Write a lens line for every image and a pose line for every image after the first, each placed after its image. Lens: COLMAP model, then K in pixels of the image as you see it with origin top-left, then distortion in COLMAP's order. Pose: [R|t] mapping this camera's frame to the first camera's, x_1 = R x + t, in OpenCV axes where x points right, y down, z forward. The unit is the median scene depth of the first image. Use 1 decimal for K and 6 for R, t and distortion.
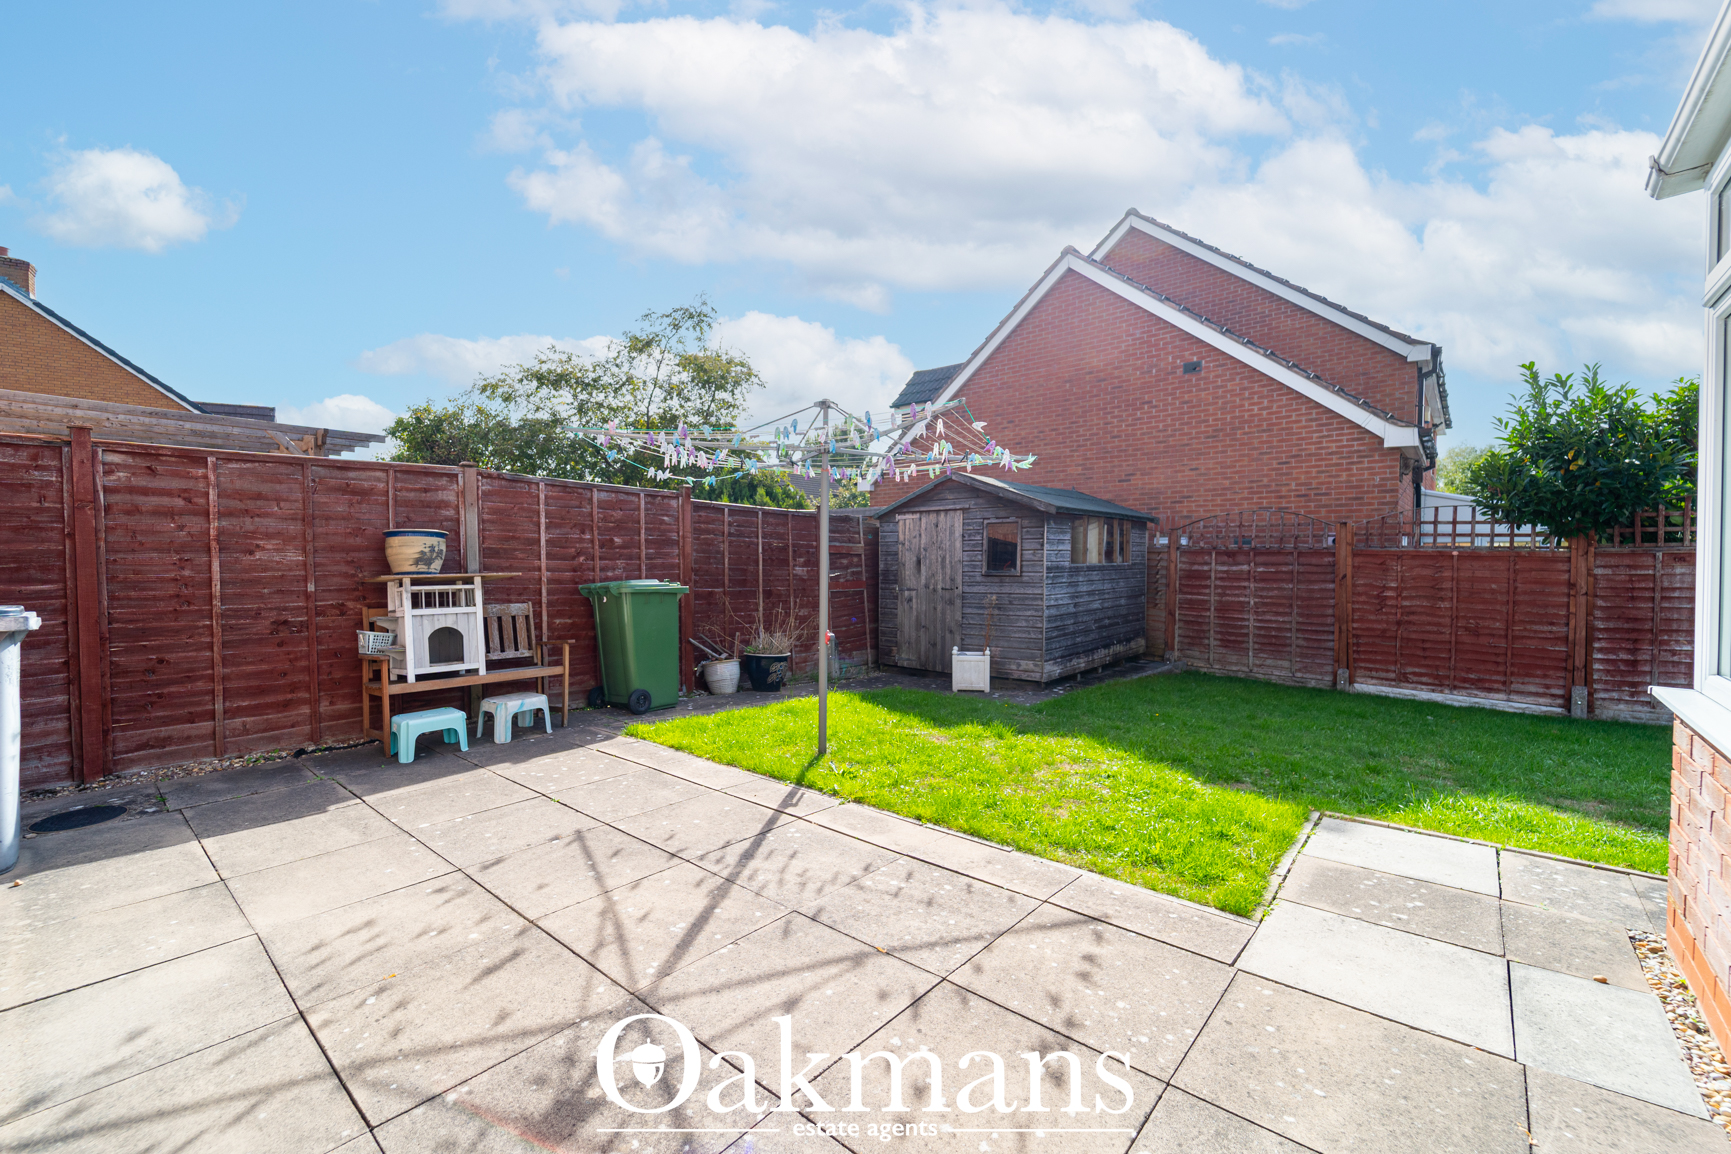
lens RADIAL K [[706.2, 0, 857.6], [0, 706.2, 577.4], [0, 0, 1]] dist [-0.000734, -0.000165]
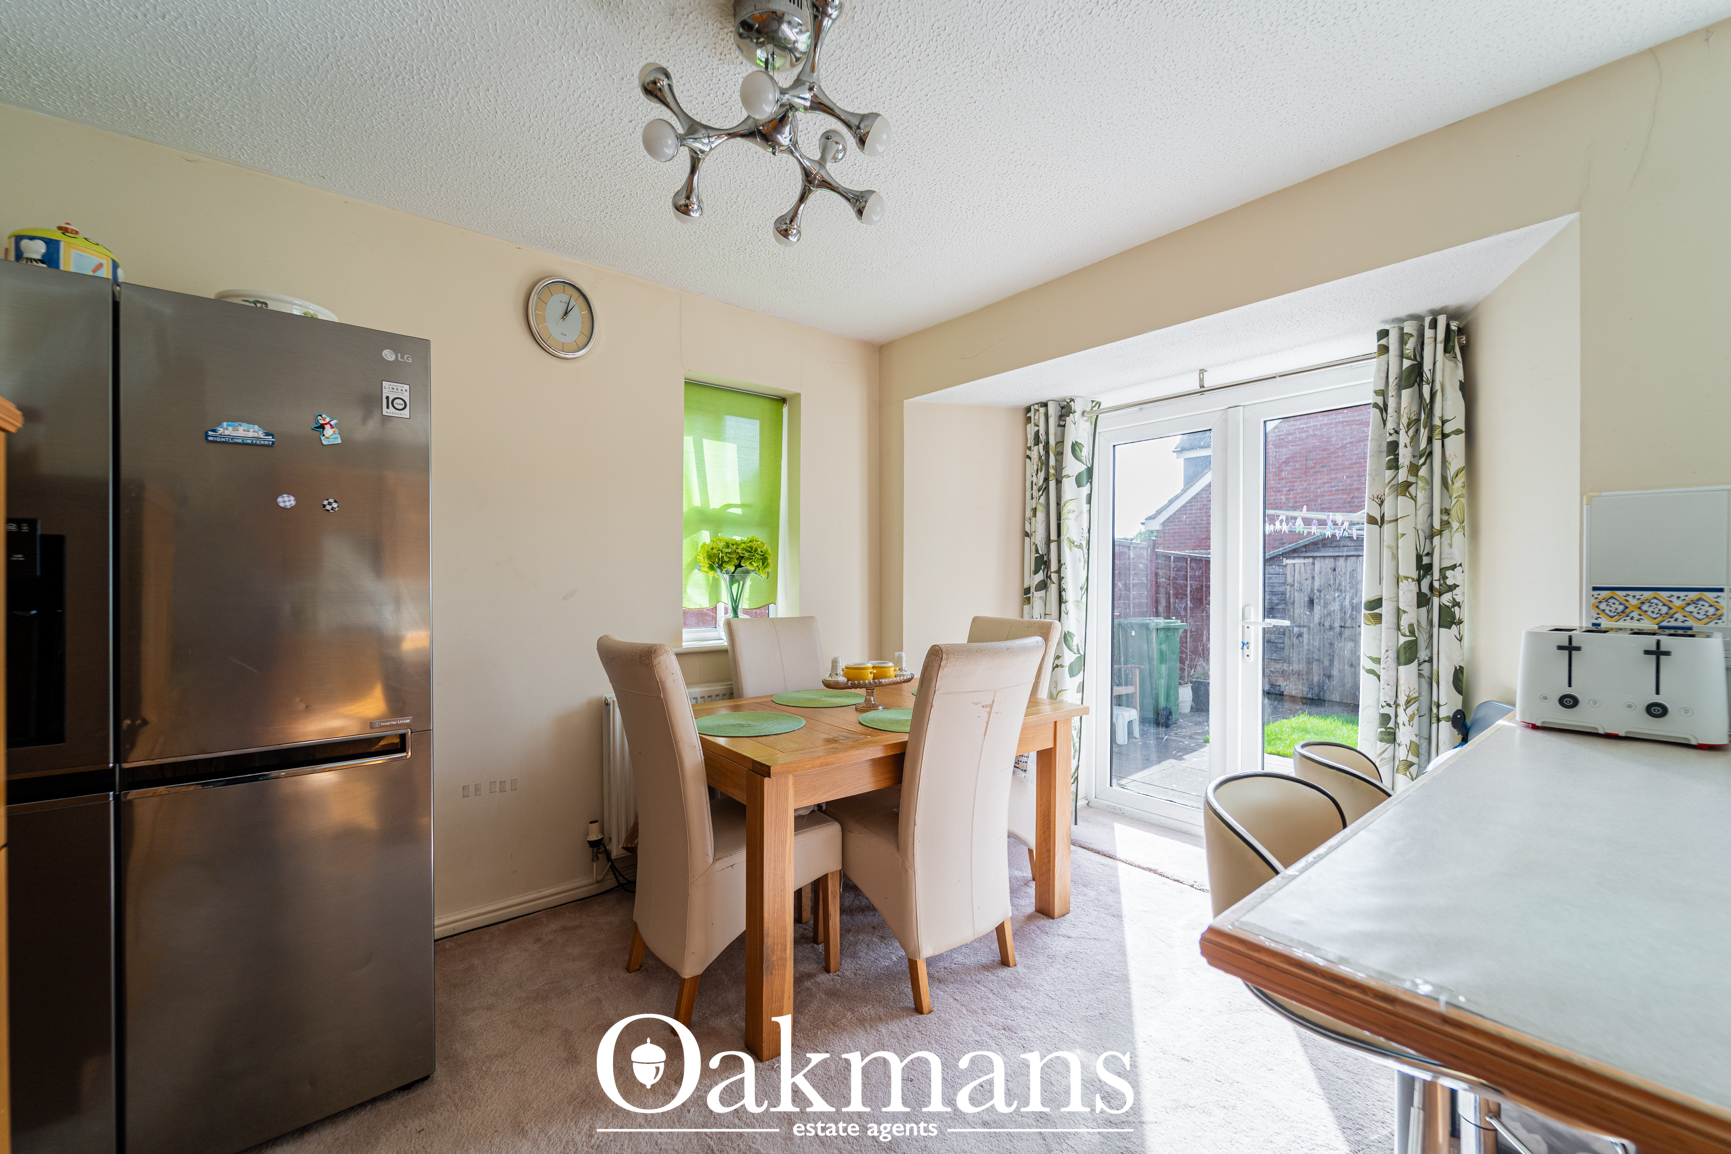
lens RADIAL K [[706.2, 0, 857.6], [0, 706.2, 577.4], [0, 0, 1]] dist [-0.000734, -0.000165]
pose [[0.984053, 0.003329, -0.177846, -0.417868], [-0.009177, 0.999443, -0.032070, -0.017547], [0.177640, 0.033191, 0.983536, -0.226581]]
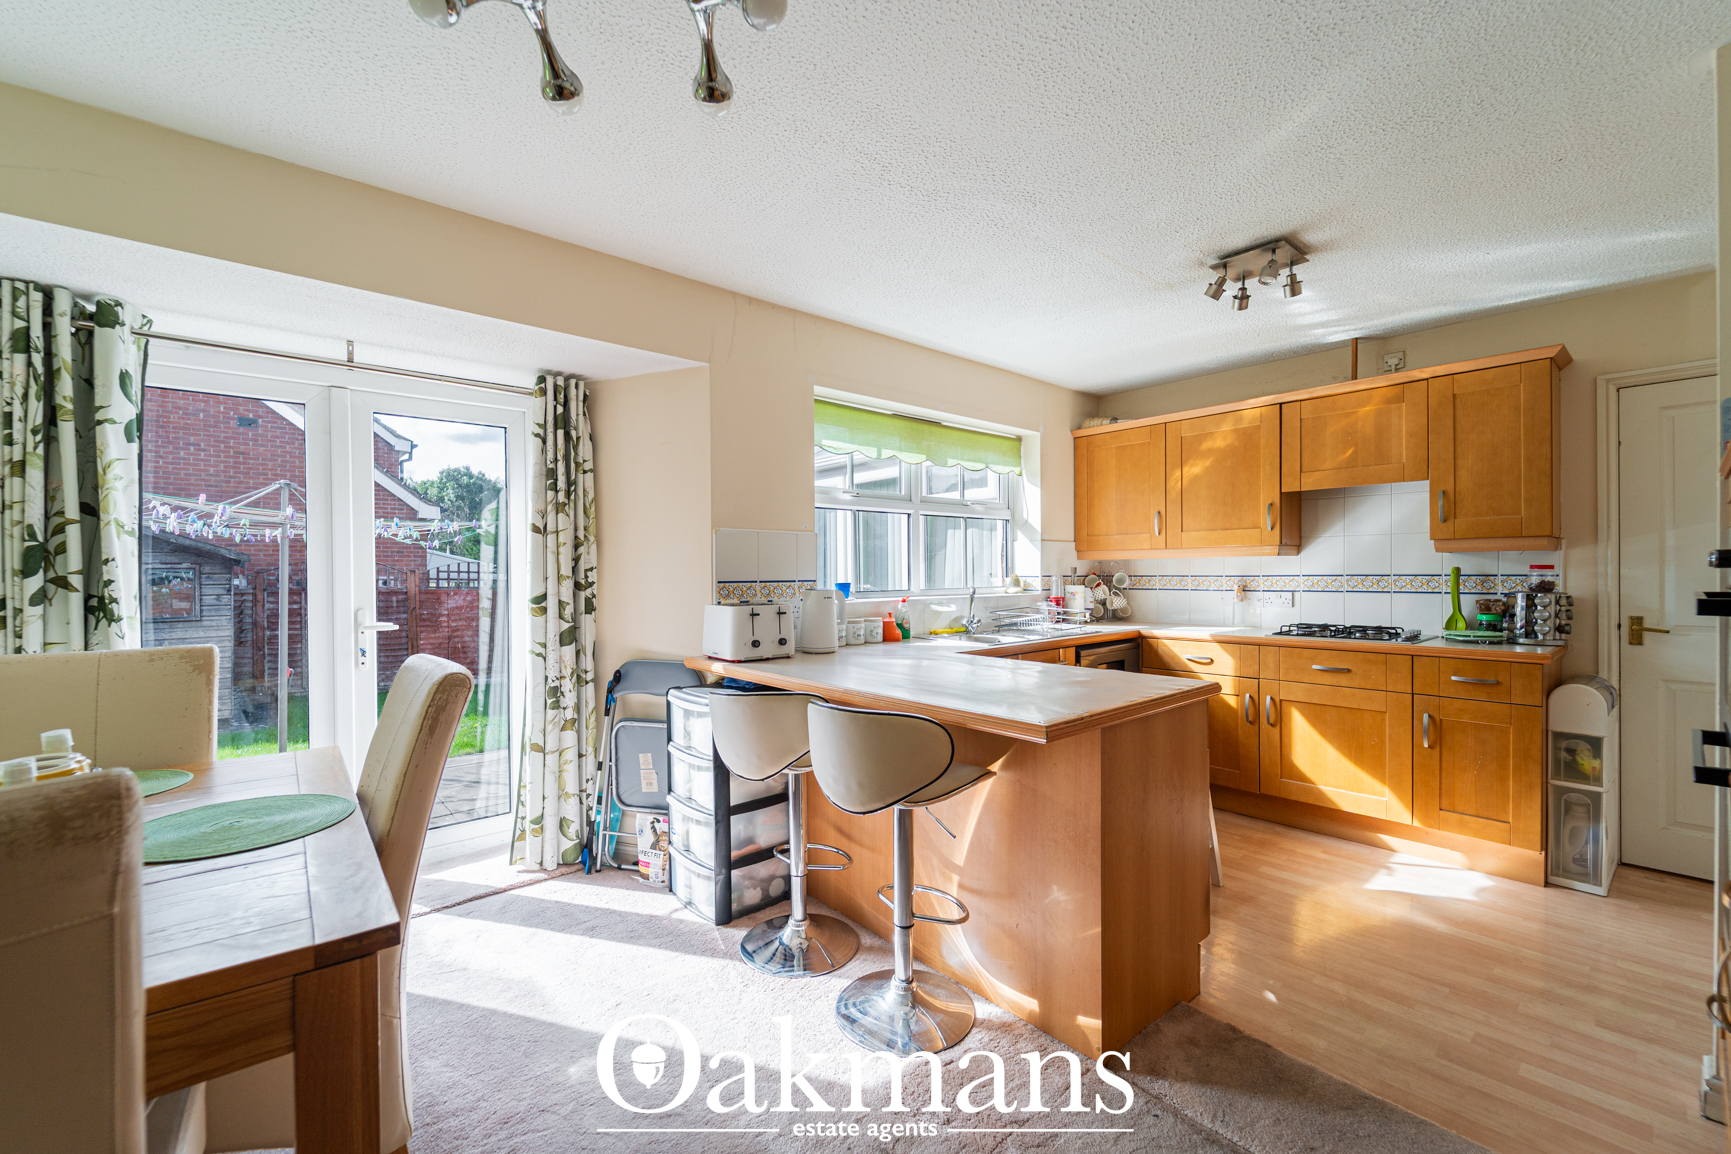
lens RADIAL K [[706.2, 0, 857.6], [0, 706.2, 577.4], [0, 0, 1]] dist [-0.000734, -0.000165]
pose [[0.147171, -0.002223, 0.989109, -0.602057], [0.041036, 0.999150, -0.003860, -0.021093], [-0.988259, 0.041157, 0.147137, -0.101585]]
